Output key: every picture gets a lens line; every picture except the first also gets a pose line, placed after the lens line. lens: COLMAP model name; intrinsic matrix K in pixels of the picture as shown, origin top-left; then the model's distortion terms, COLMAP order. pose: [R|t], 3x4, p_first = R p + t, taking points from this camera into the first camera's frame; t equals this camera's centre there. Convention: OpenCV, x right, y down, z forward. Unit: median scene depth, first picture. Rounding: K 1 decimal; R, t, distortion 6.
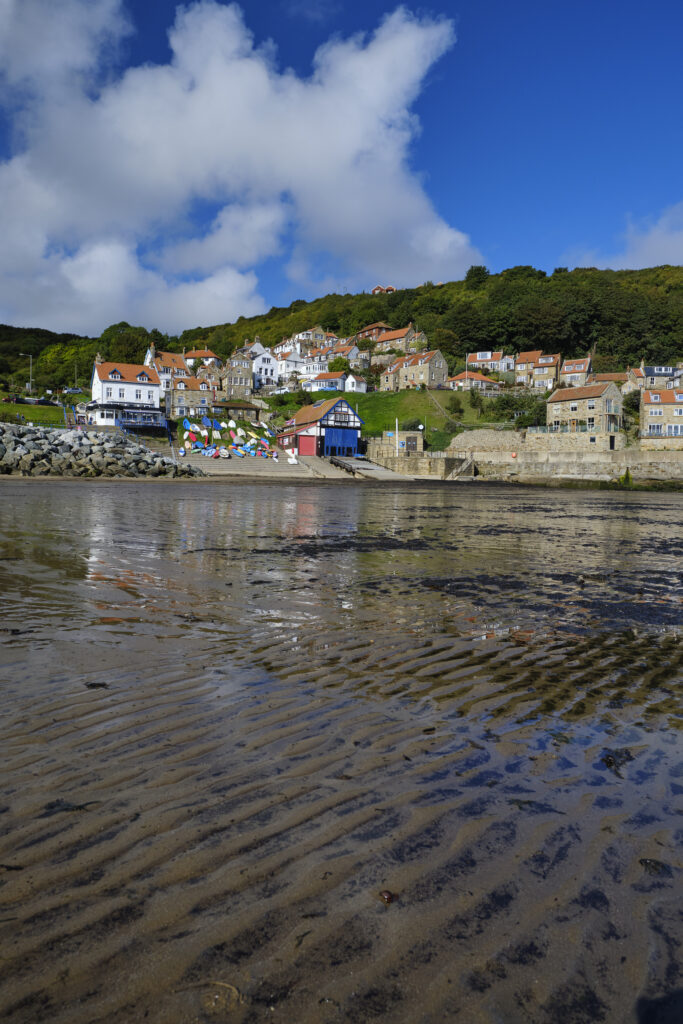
lens RADIAL K [[670.1, 0, 362.9], [0, 670.1, 518.0], [0, 0, 1]] dist [-0.019574, 0.001618]
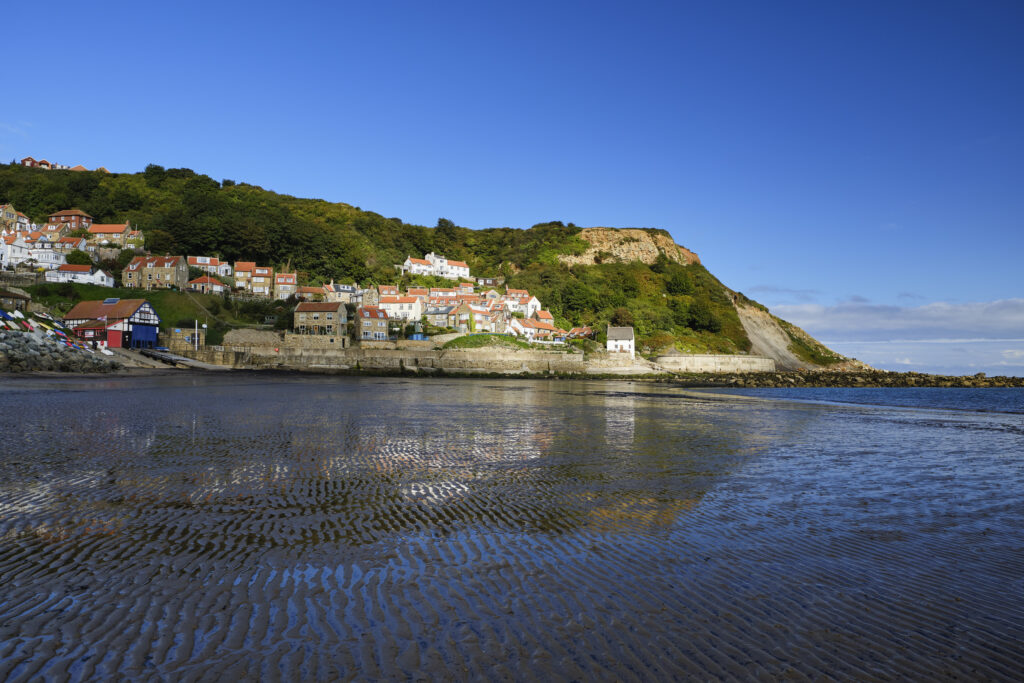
lens RADIAL K [[670.1, 0, 512.6], [0, 670.1, 341.7], [0, 0, 1]] dist [-0.019574, 0.001618]
pose [[0.686776, 0.027642, 0.726344, -0.423241], [0.033115, 0.997049, -0.069255, -0.001385], [-0.726115, 0.071616, 0.683834, -0.265304]]
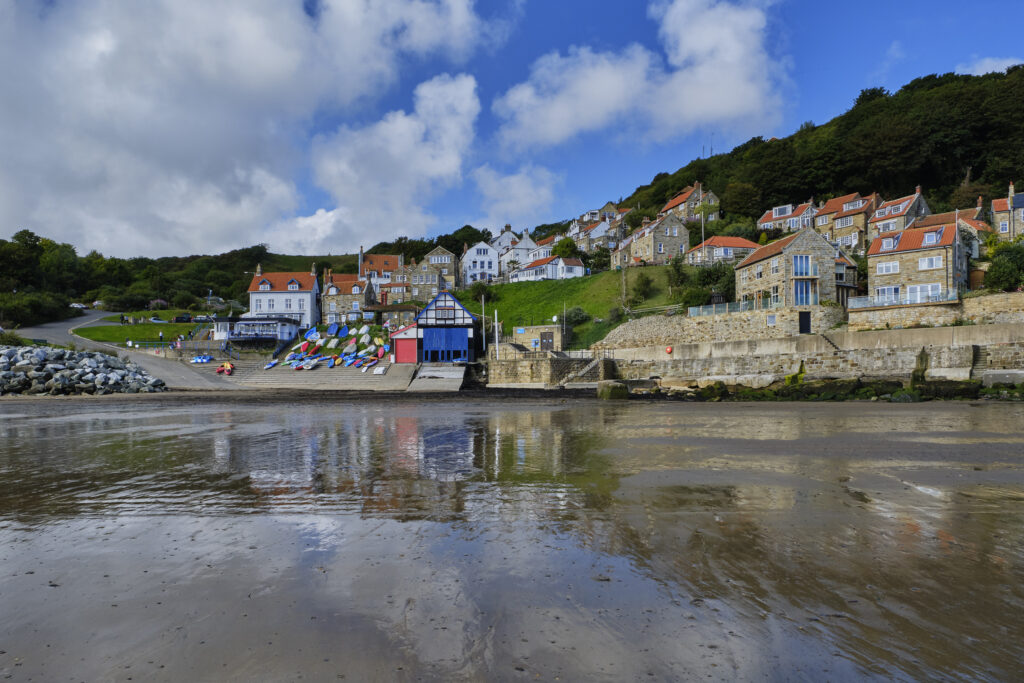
lens RADIAL K [[787.8, 0, 511.0], [0, 787.8, 341.7], [0, 0, 1]] dist [-0.000078, 0.002173]
pose [[0.875870, -0.053670, -0.479553, 0.465909], [-0.005588, 0.992601, -0.121295, -0.003535], [0.482514, 0.108919, 0.869090, 0.217424]]
